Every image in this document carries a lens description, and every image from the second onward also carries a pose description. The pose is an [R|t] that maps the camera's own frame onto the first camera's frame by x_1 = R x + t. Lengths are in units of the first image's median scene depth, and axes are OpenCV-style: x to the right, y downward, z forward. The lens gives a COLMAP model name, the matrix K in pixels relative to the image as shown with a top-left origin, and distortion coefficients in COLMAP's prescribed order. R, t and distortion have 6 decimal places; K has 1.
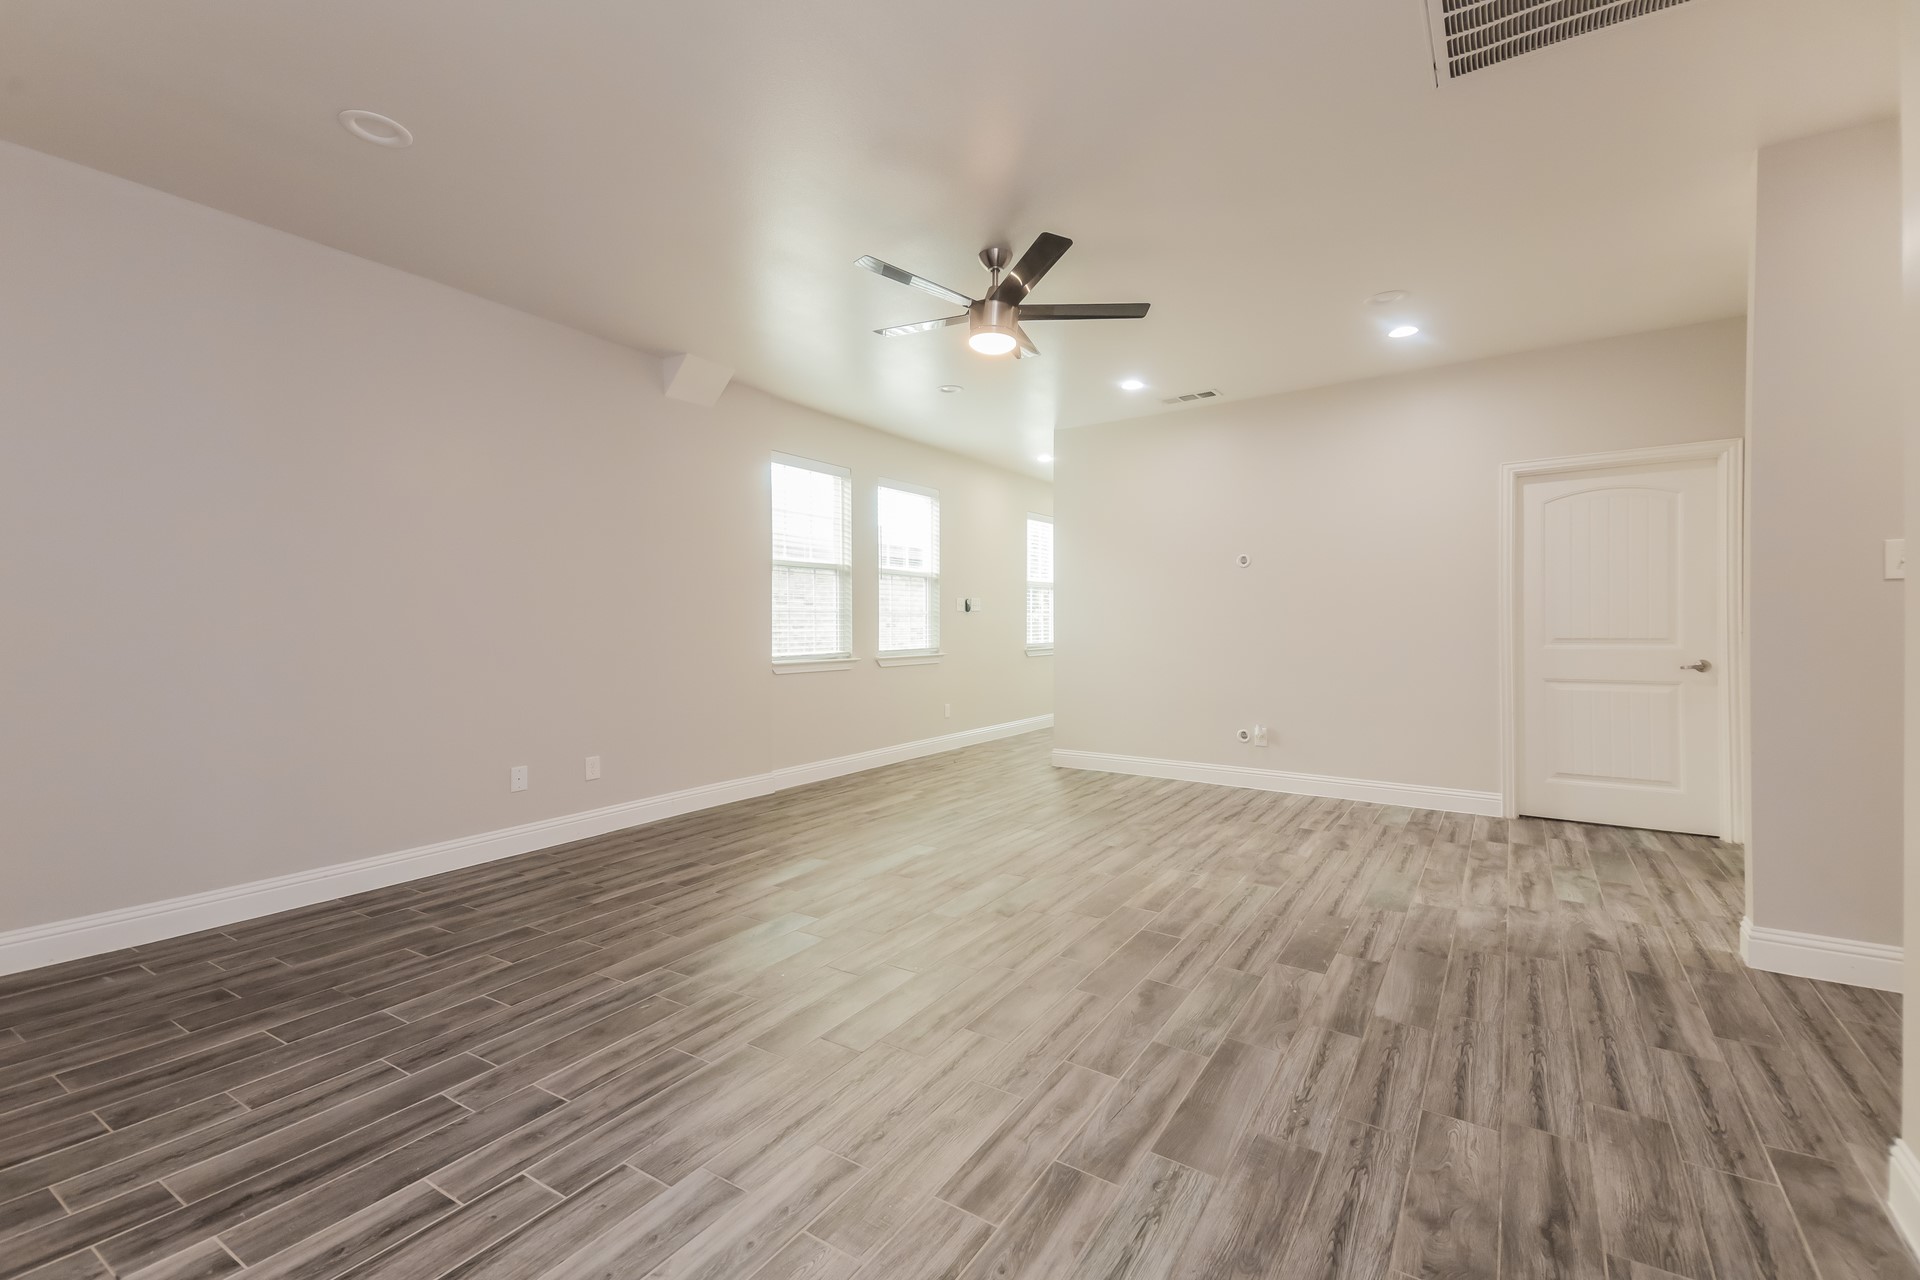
lens RADIAL K [[823.6, 0, 941.9], [0, 823.6, 626.1], [0, 0, 1]] dist [0.128776, -0.000129]
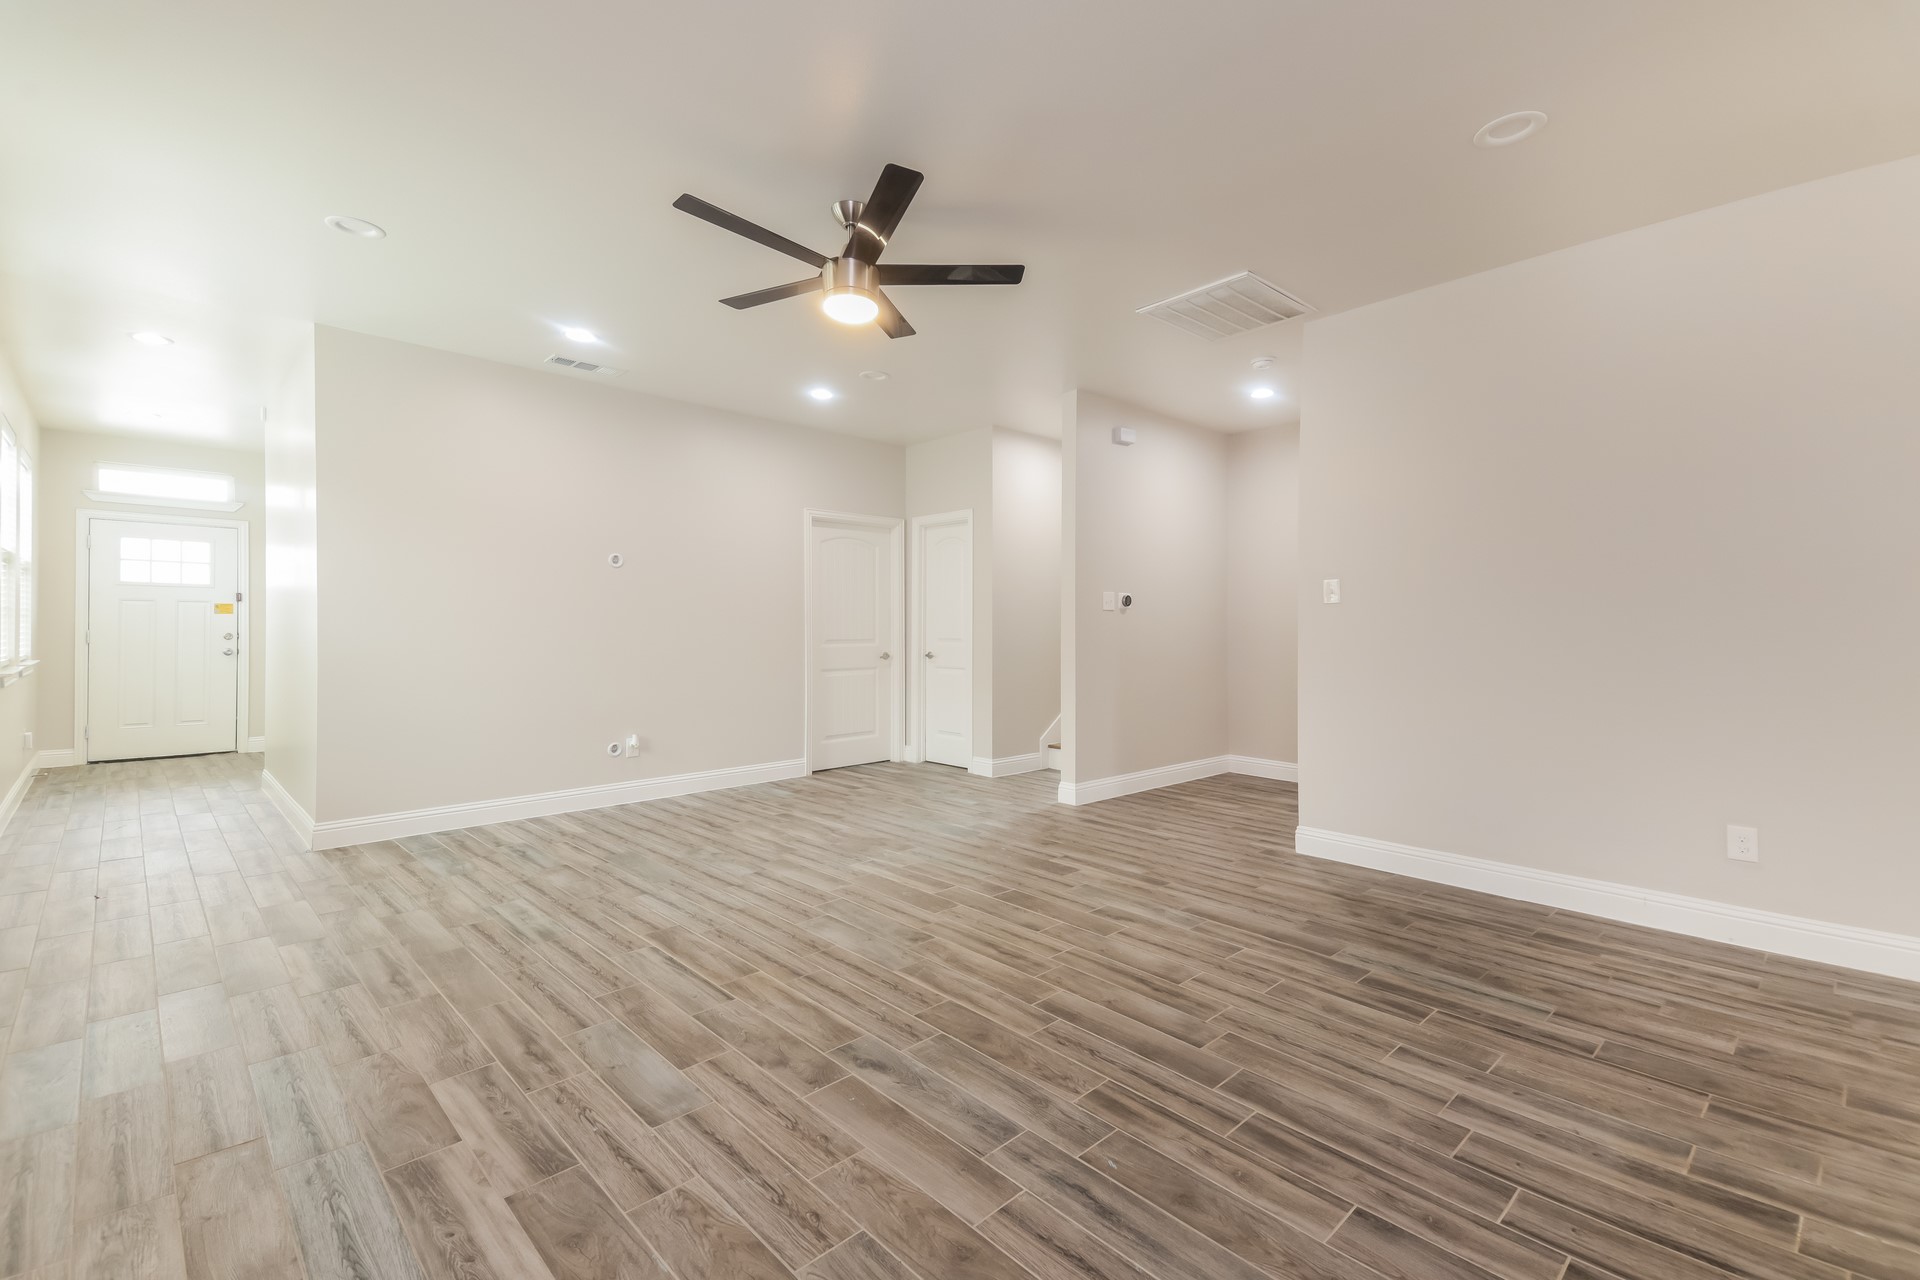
lens RADIAL K [[850.2, 0, 950.2], [0, 850.2, 621.8], [0, 0, 1]] dist [0.106778, -0.022848]
pose [[0.209309, 0.013423, 0.977757, -1.109970], [-0.002701, 0.999910, -0.013149, 0.004963], [-0.977846, 0.000111, 0.209326, 0.989664]]
